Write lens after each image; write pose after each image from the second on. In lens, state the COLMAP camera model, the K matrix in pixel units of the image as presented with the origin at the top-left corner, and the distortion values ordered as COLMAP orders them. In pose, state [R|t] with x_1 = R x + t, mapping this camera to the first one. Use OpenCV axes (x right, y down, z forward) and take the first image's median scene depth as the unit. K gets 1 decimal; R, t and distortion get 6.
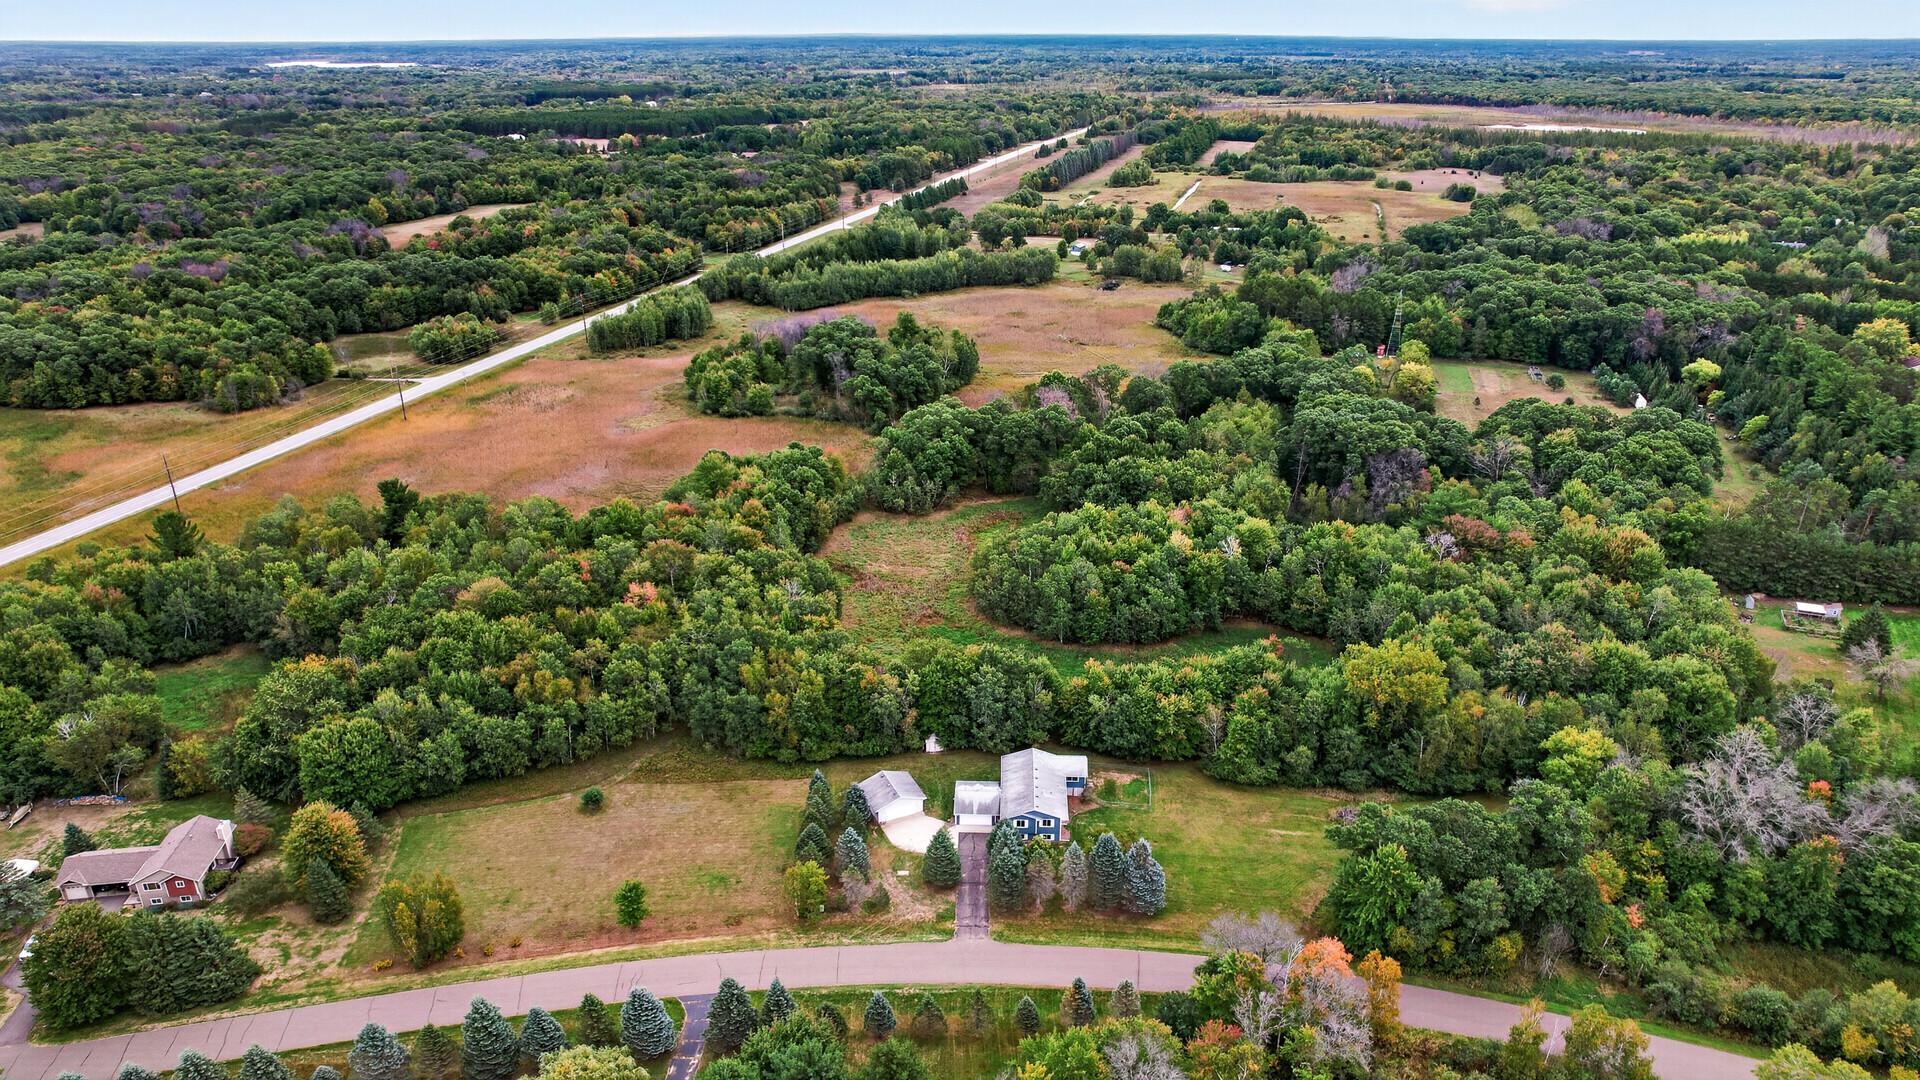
lens RADIAL K [[1233.5, 0, 960.0], [0, 1233.5, 540.0], [0, 0, 1]] dist [-0.067642, 0.052826]
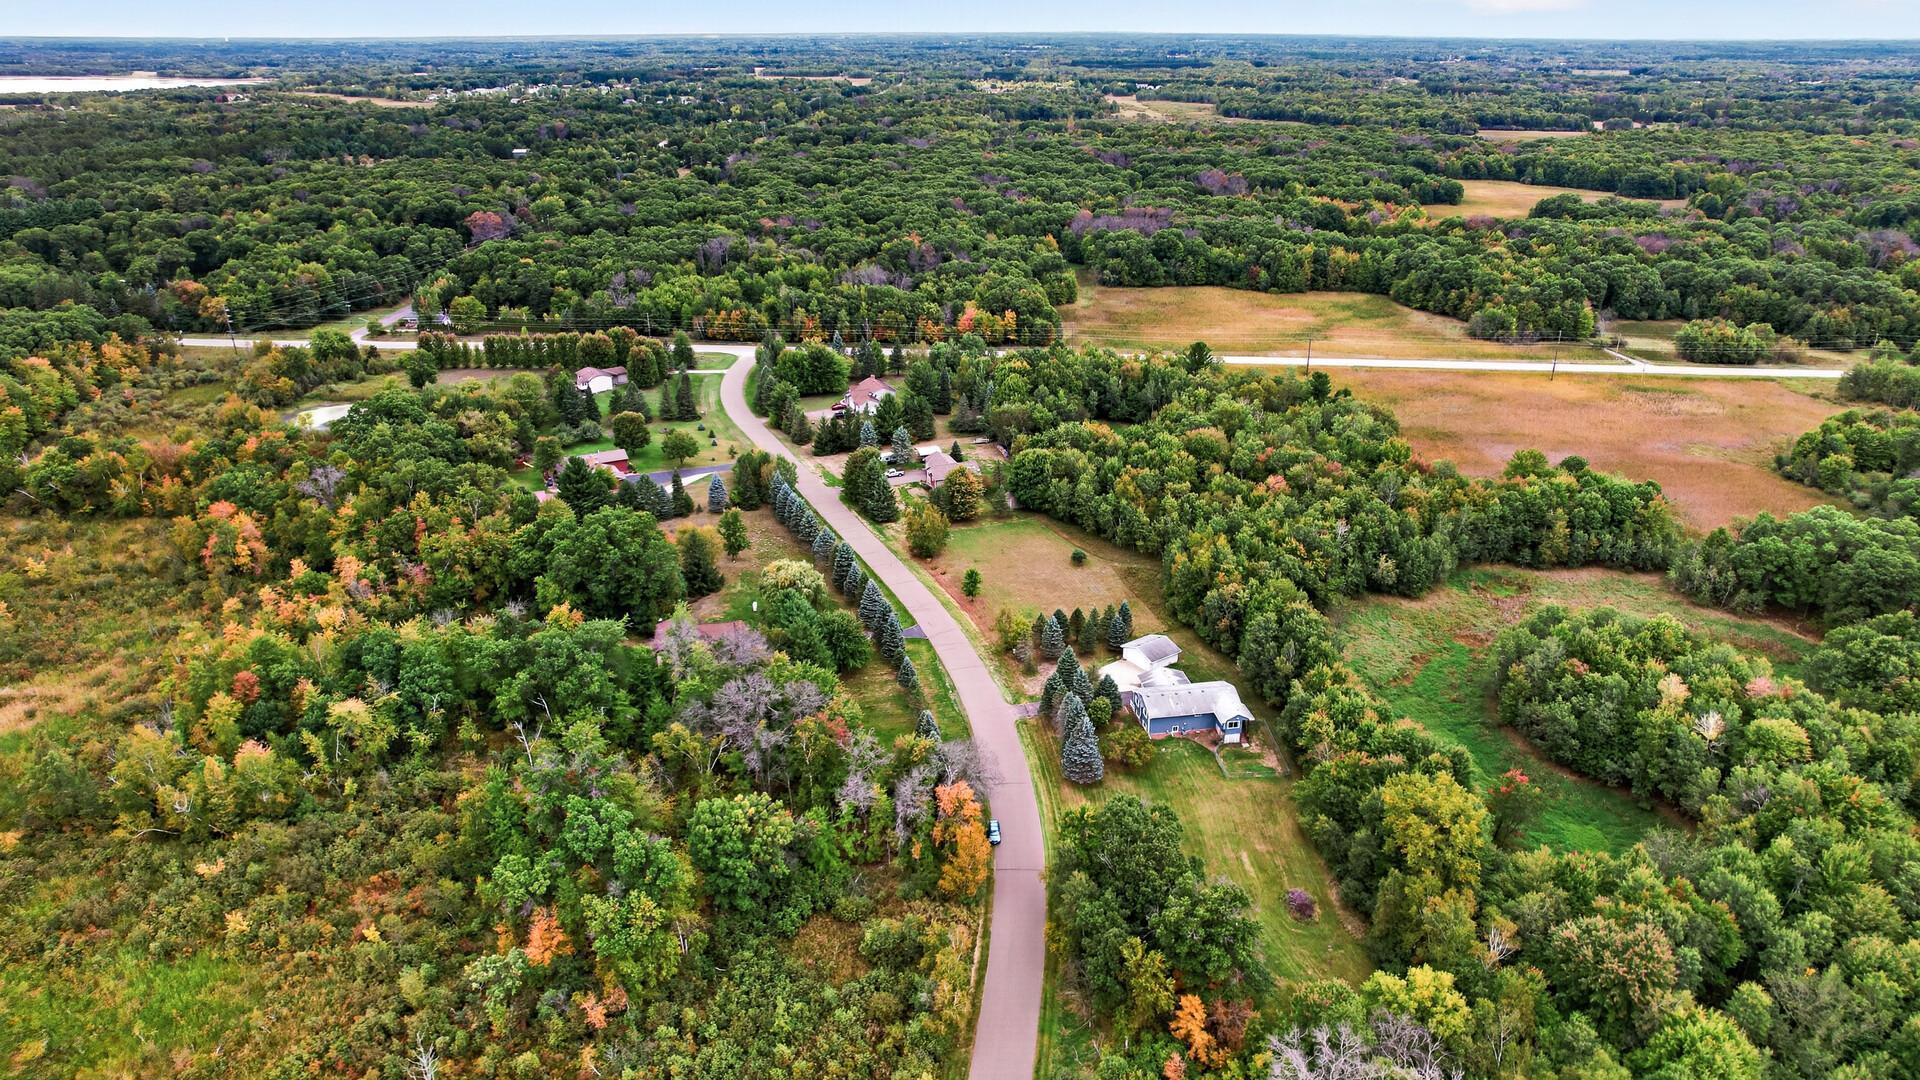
lens RADIAL K [[1229.4, 0, 960.0], [0, 1229.4, 540.0], [0, 0, 1]] dist [-0.096502, 0.082871]
pose [[0.196078, 0.382637, -0.902852, 0.438478], [-0.374674, 0.880099, 0.291624, -0.079947], [0.906186, 0.281094, 0.315932, 0.182866]]
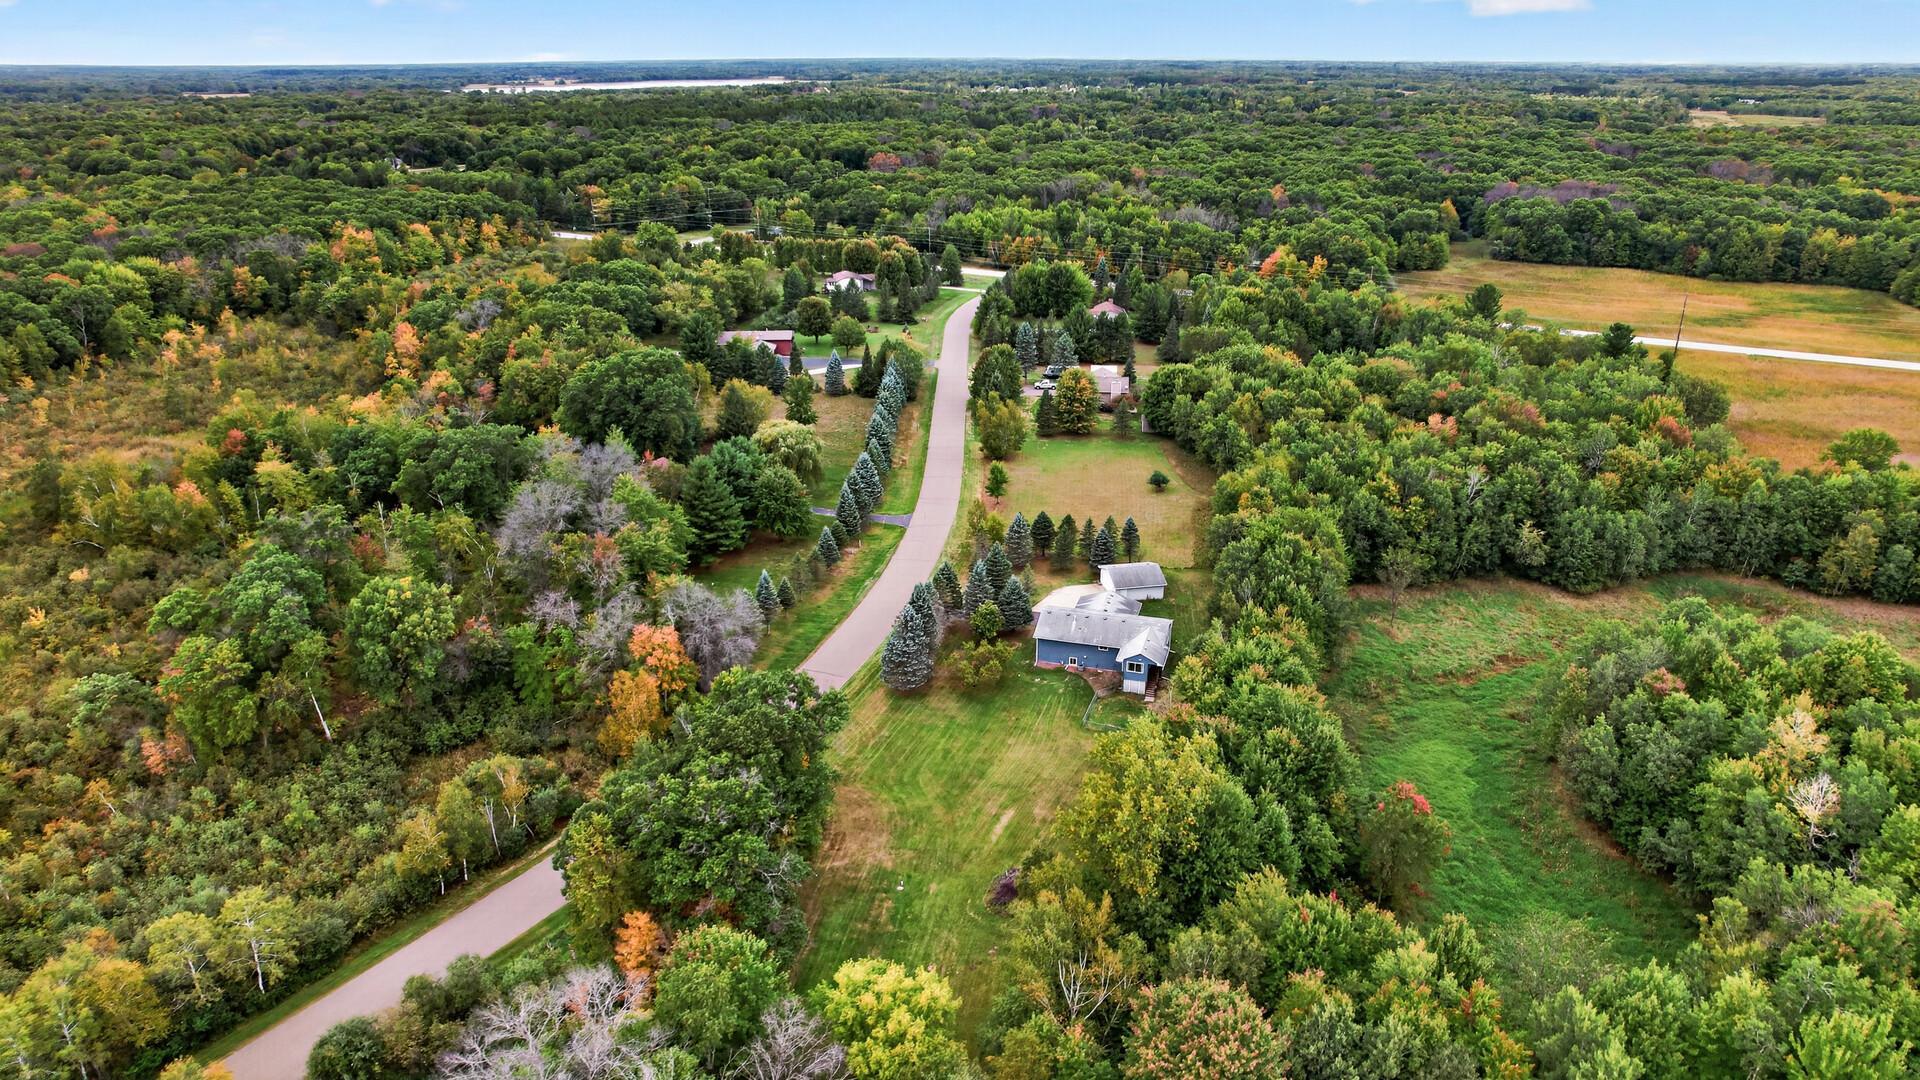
lens RADIAL K [[1229.4, 0, 960.0], [0, 1229.4, 540.0], [0, 0, 1]] dist [-0.096502, 0.082871]
pose [[-0.245146, 0.362872, -0.899015, 0.369173], [-0.367867, 0.823144, 0.432559, -0.080701], [0.896982, 0.436758, -0.068301, 0.419153]]
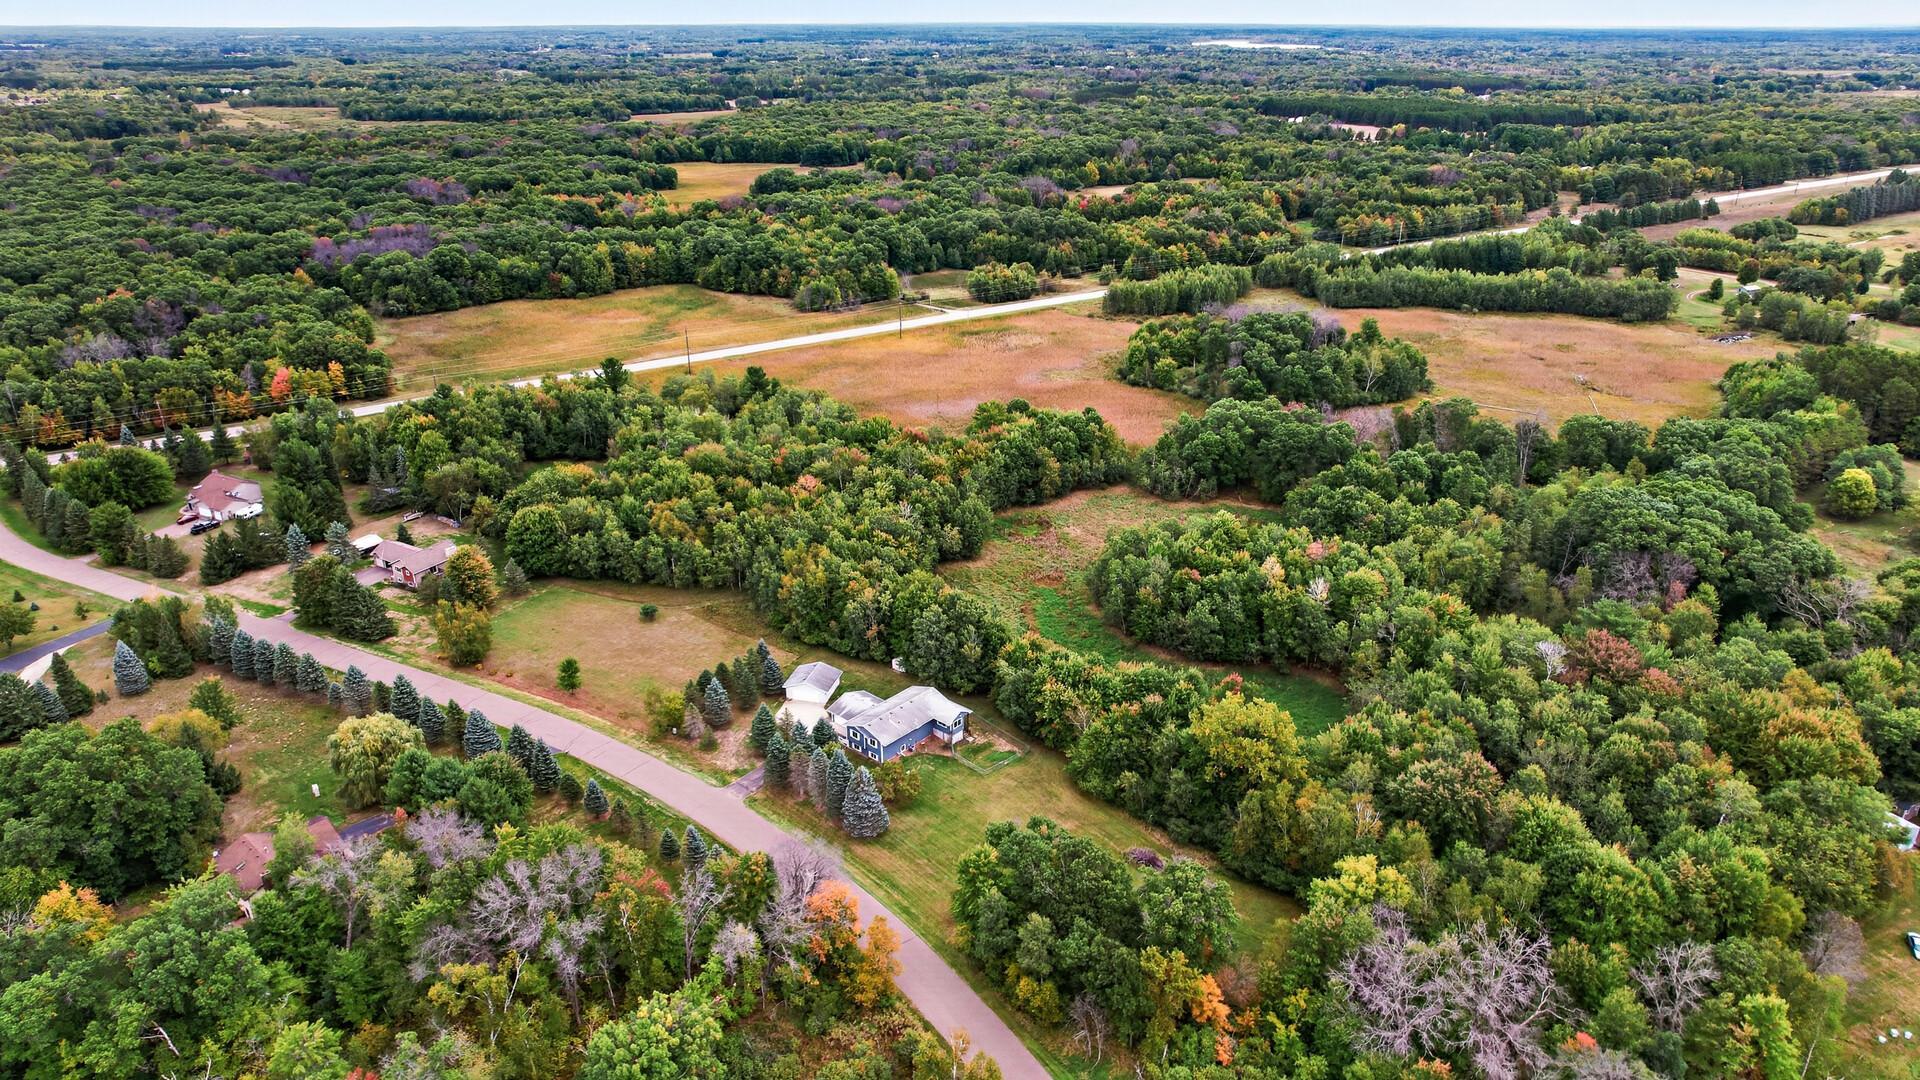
lens RADIAL K [[1233.5, 0, 960.0], [0, 1233.5, 540.0], [0, 0, 1]] dist [-0.067642, 0.052826]
pose [[0.772948, 0.251215, -0.582617, 0.313104], [-0.245233, 0.965200, 0.090831, -0.027842], [0.585160, 0.072669, 0.807655, 0.059394]]
